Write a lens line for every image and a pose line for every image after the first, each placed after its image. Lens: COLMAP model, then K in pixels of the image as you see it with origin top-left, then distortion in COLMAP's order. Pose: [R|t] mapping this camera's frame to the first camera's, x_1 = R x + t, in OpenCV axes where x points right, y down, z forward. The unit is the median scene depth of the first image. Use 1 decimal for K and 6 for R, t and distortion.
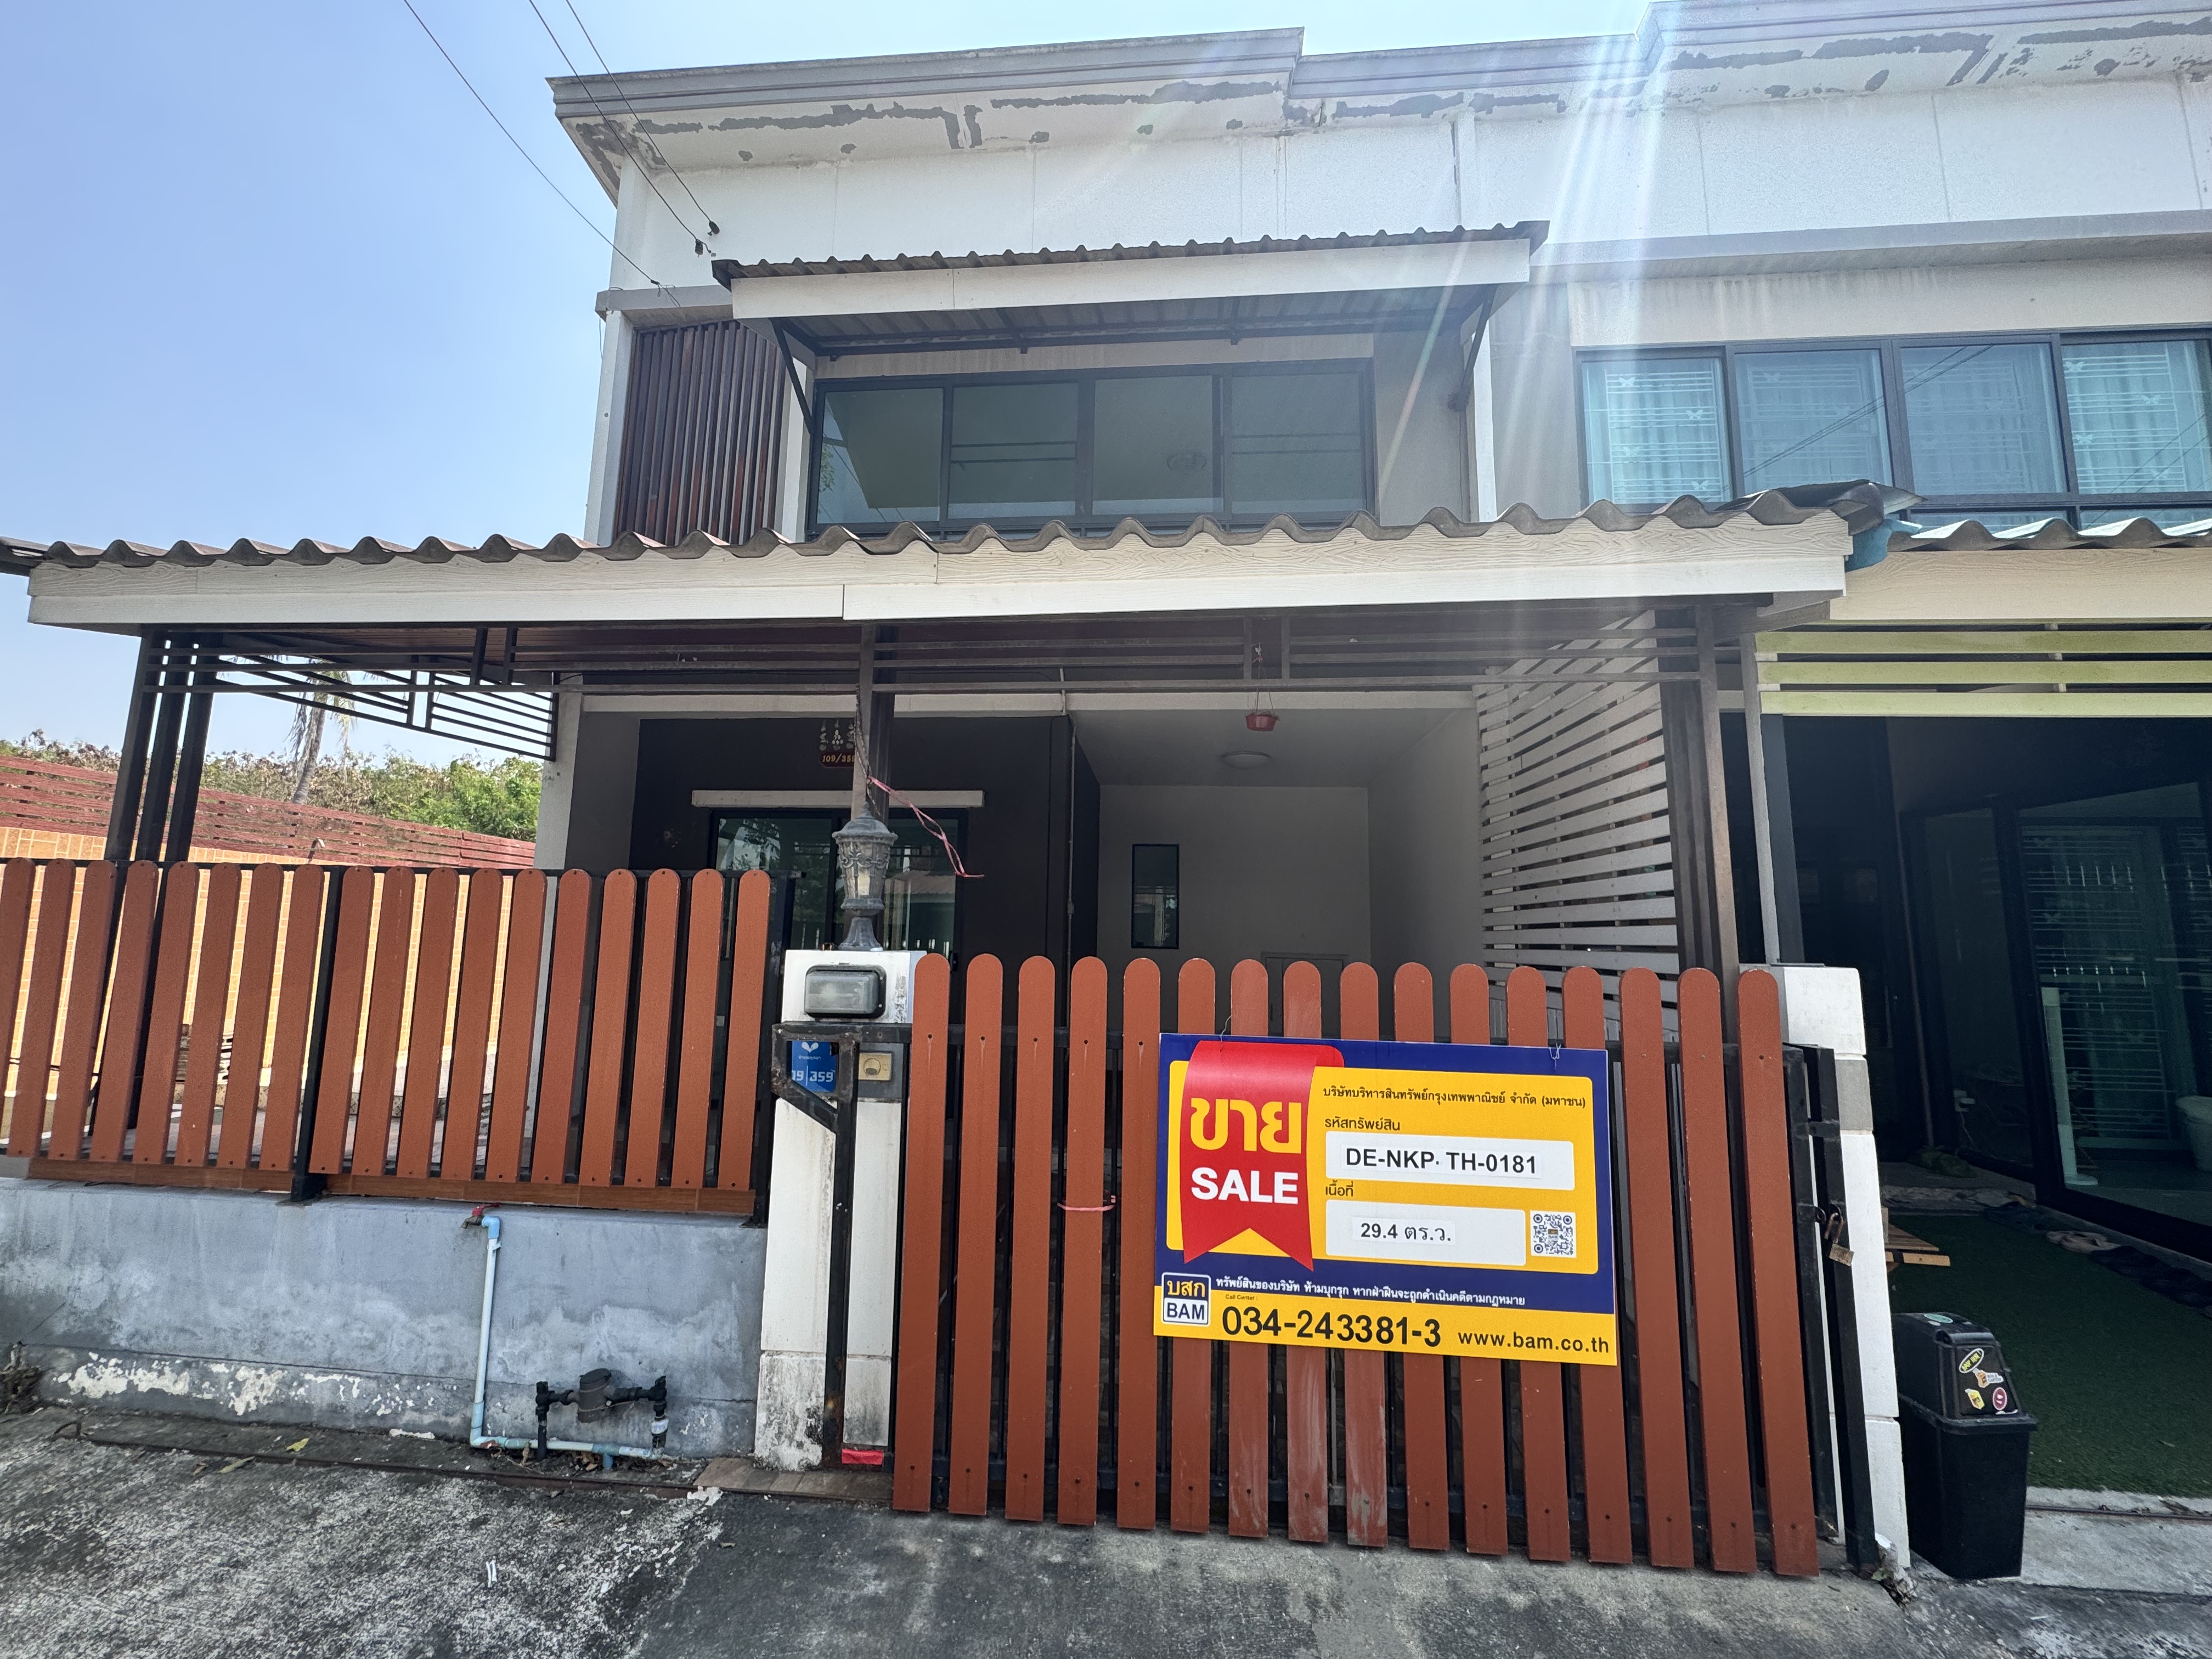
lens RADIAL K [[881.2, 0, 1102.1], [0, 881.2, 824.0], [0, 0, 1]] dist [-0.005493, 0.000908]
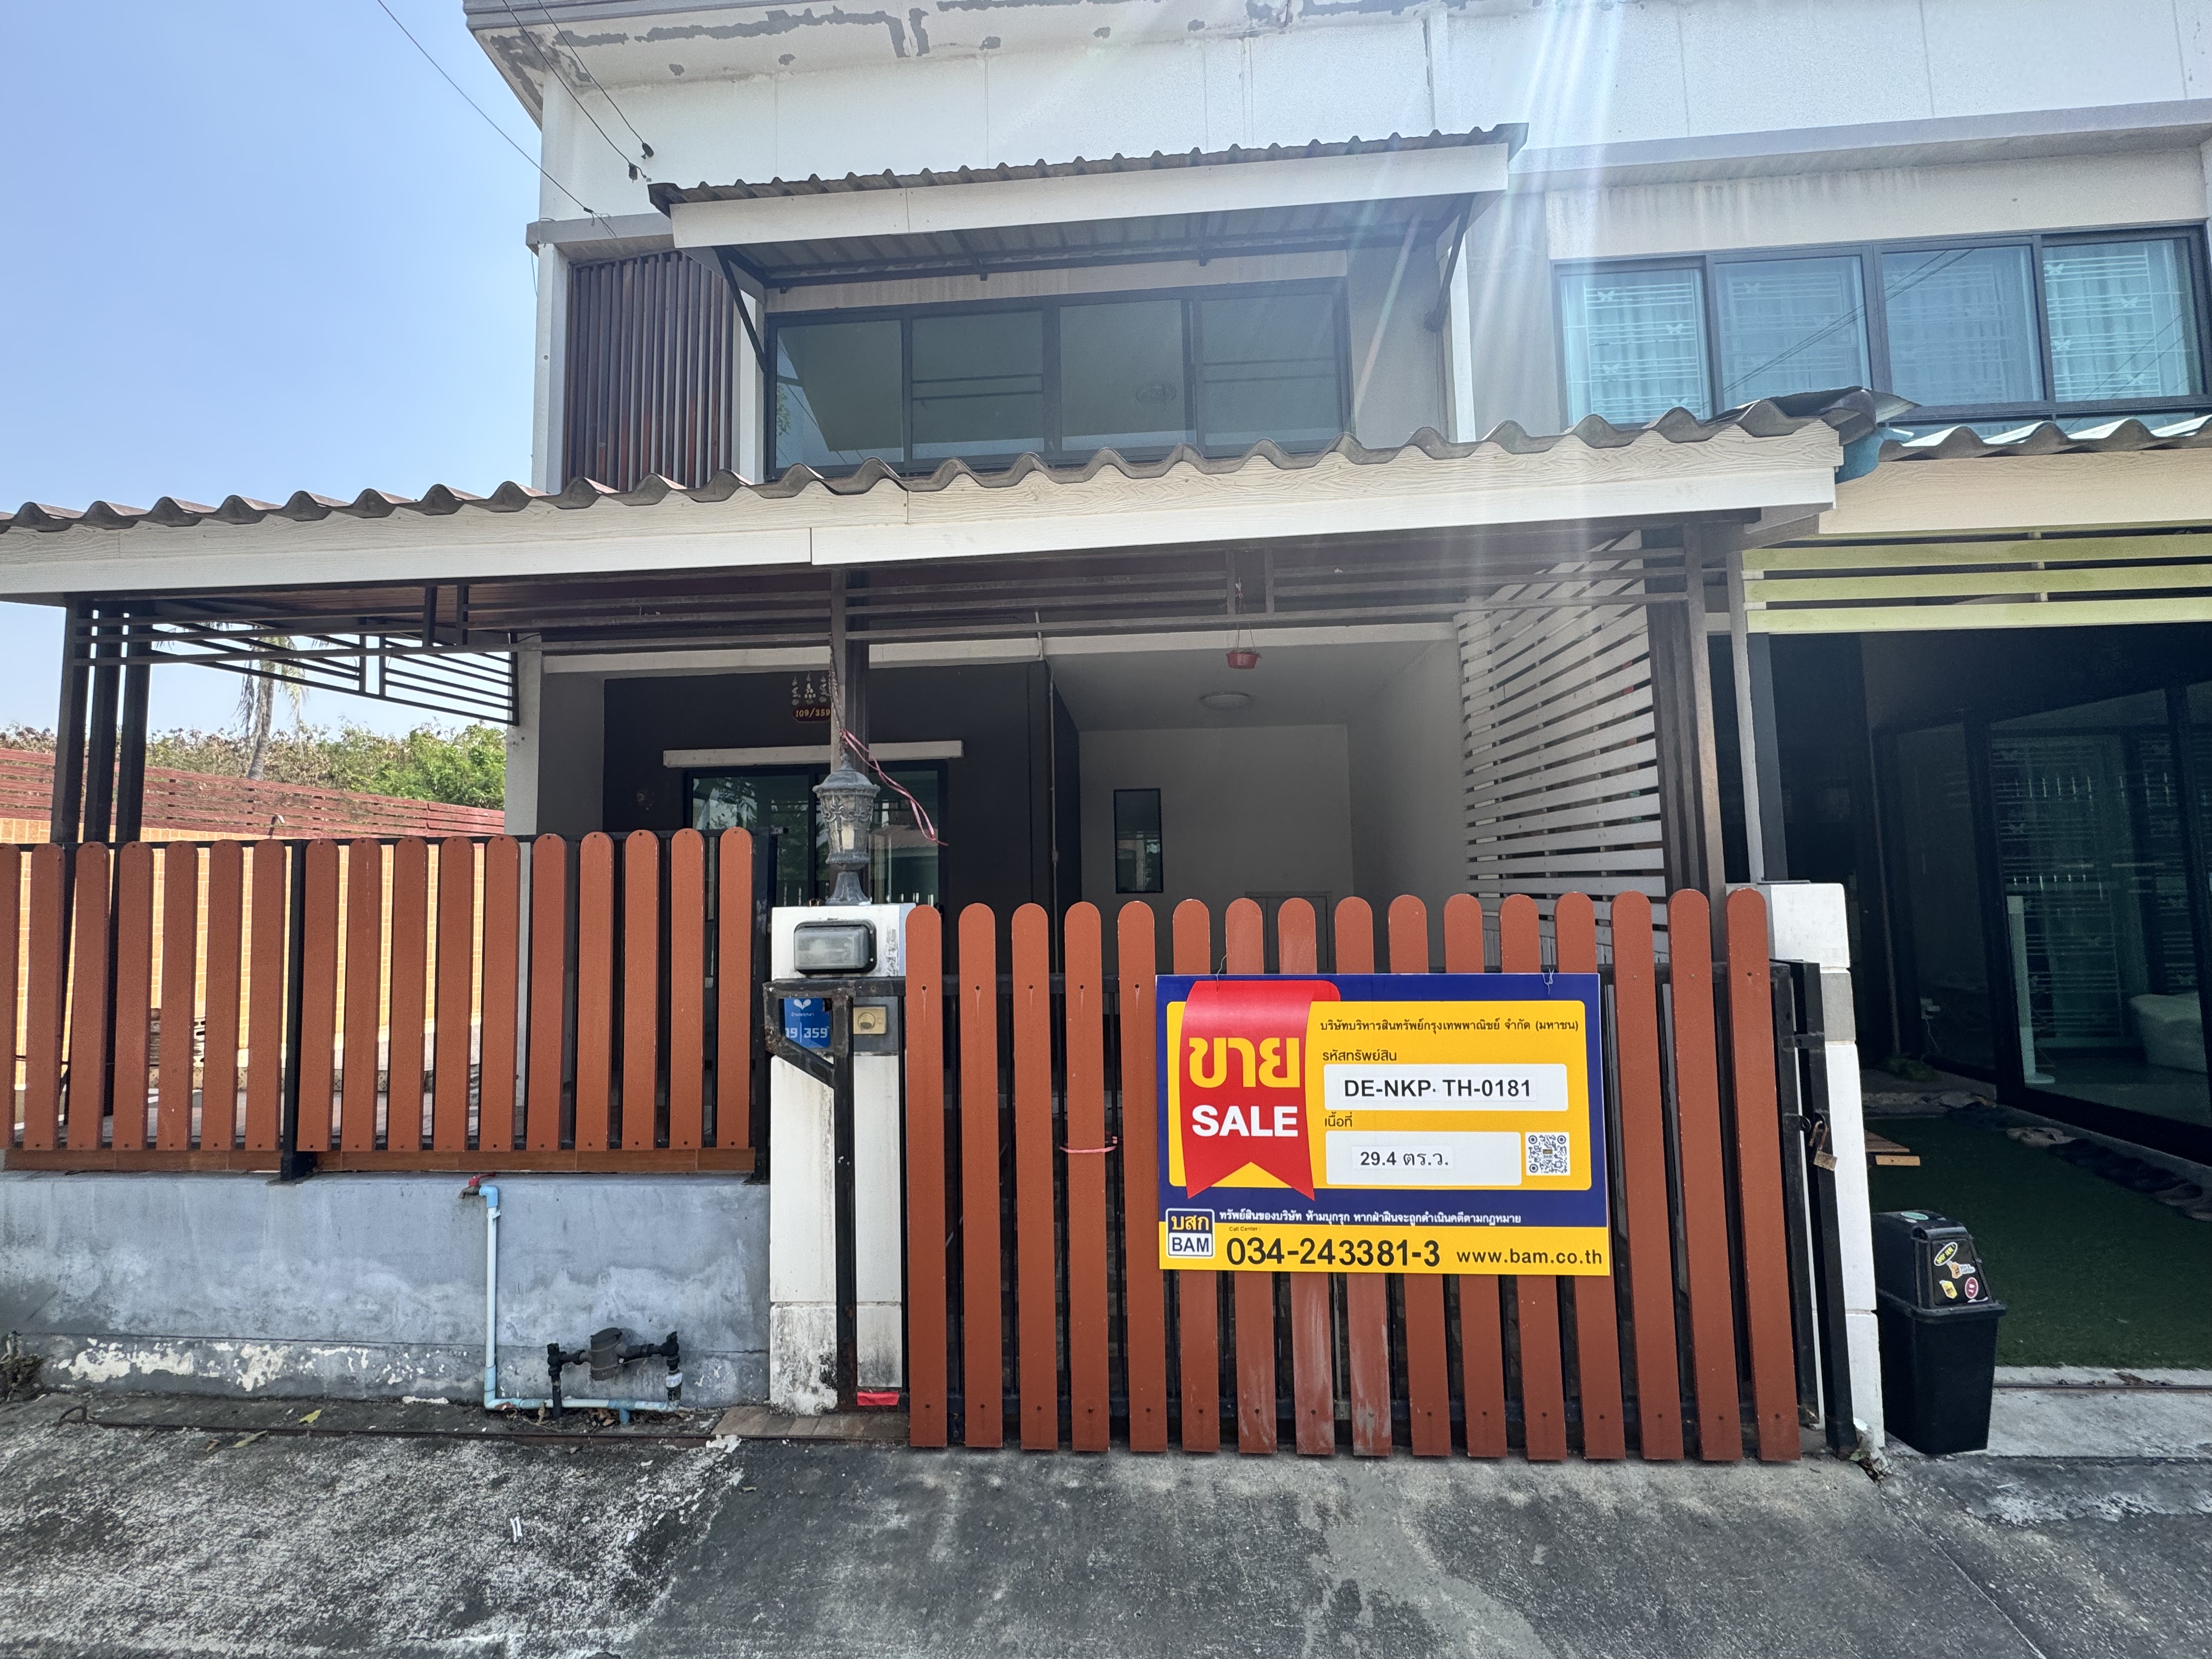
lens RADIAL K [[881.2, 0, 1102.4], [0, 881.2, 824.5], [0, 0, 1]] dist [-0.005493, 0.000908]
pose [[0.999012, -0.037358, 0.024072, -0.012162], [0.035845, 0.997527, 0.060465, 0.004978], [-0.026271, -0.059542, 0.997880, 0.017017]]
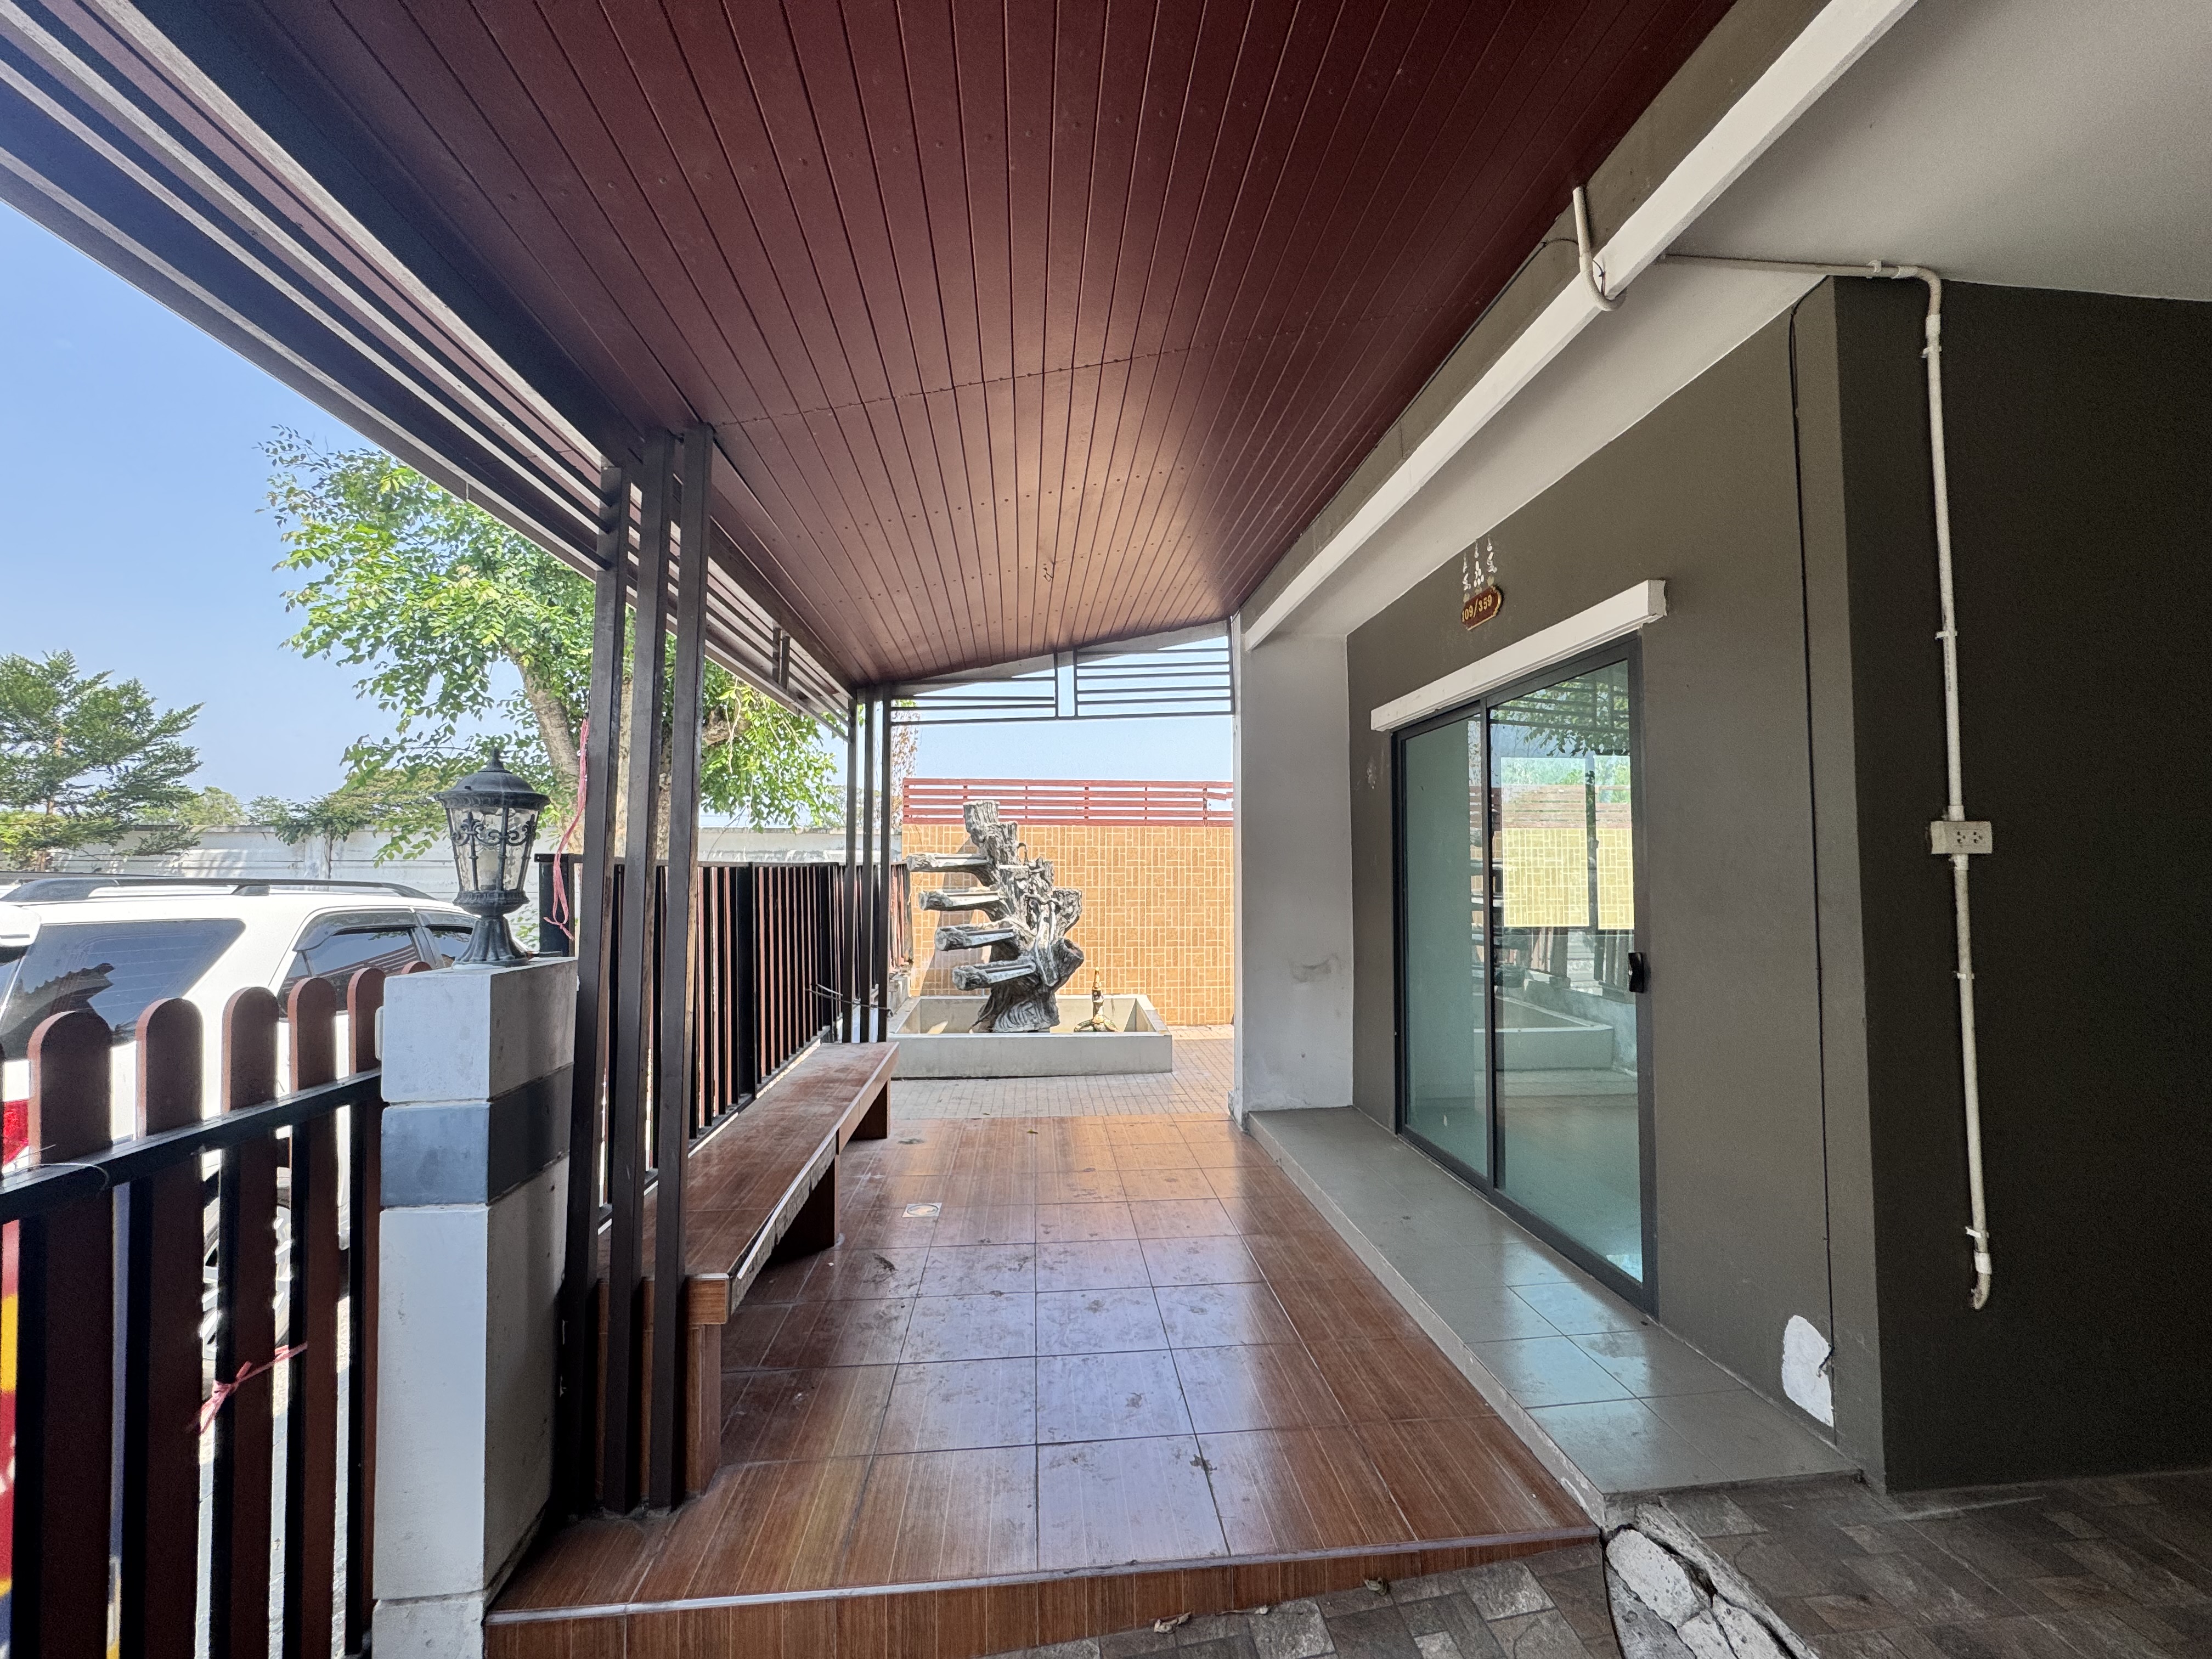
lens RADIAL K [[881.2, 0, 1095.8], [0, 881.2, 828.5], [0, 0, 1]] dist [-0.005493, 0.000908]
pose [[0.165226, -0.067333, -0.983955, 0.530809], [0.137616, 0.989481, -0.044603, 0.146150], [0.976607, -0.128038, 0.172754, 1.525740]]
